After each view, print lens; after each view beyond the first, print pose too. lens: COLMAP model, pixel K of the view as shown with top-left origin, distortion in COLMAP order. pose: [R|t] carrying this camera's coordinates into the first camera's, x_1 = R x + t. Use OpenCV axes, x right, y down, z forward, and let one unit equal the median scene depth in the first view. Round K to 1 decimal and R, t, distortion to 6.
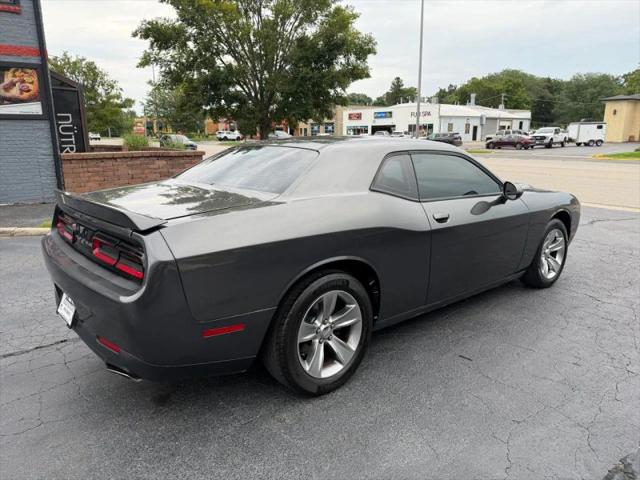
lens RADIAL K [[451.2, 0, 321.2], [0, 451.2, 240.2], [0, 0, 1]] dist [0.028083, -0.039566]
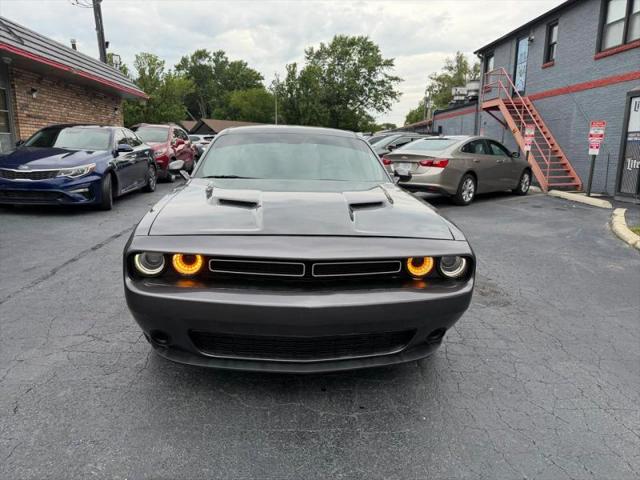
lens RADIAL K [[451.2, 0, 319.4], [0, 451.2, 240.3], [0, 0, 1]] dist [0.028083, -0.039566]
pose [[-0.591191, 0.157049, -0.791094, 0.382251], [-0.193729, 0.924491, 0.328307, -0.129278], [0.782919, 0.347350, -0.516125, 0.650478]]
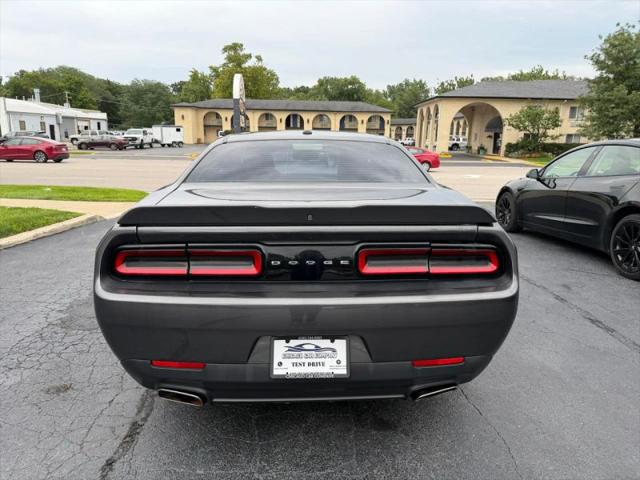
lens RADIAL K [[451.2, 0, 319.7], [0, 451.2, 241.8], [0, 0, 1]] dist [0.028083, -0.039566]
pose [[0.629978, -0.158490, 0.760269, -0.256545], [0.158186, 0.984619, 0.074182, -0.020780], [-0.760332, 0.073531, 0.645359, 0.122593]]
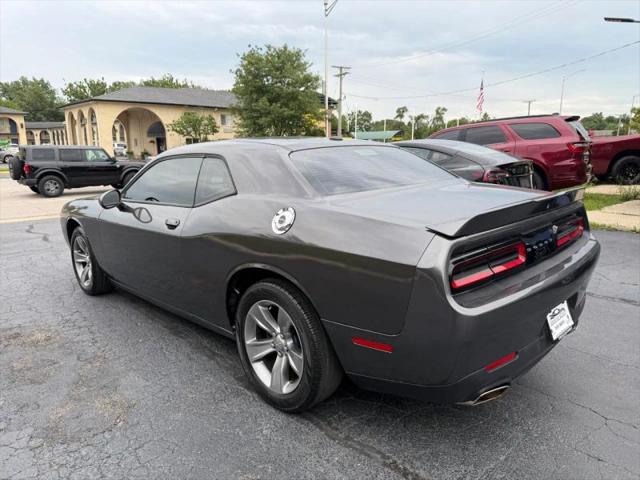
lens RADIAL K [[451.2, 0, 321.3], [0, 451.2, 241.0], [0, 0, 1]] dist [0.028083, -0.039566]
pose [[-0.065277, -0.200485, 0.977520, -0.329088], [0.230236, 0.950152, 0.210246, -0.070151], [-0.970943, 0.238784, -0.015865, 0.338535]]
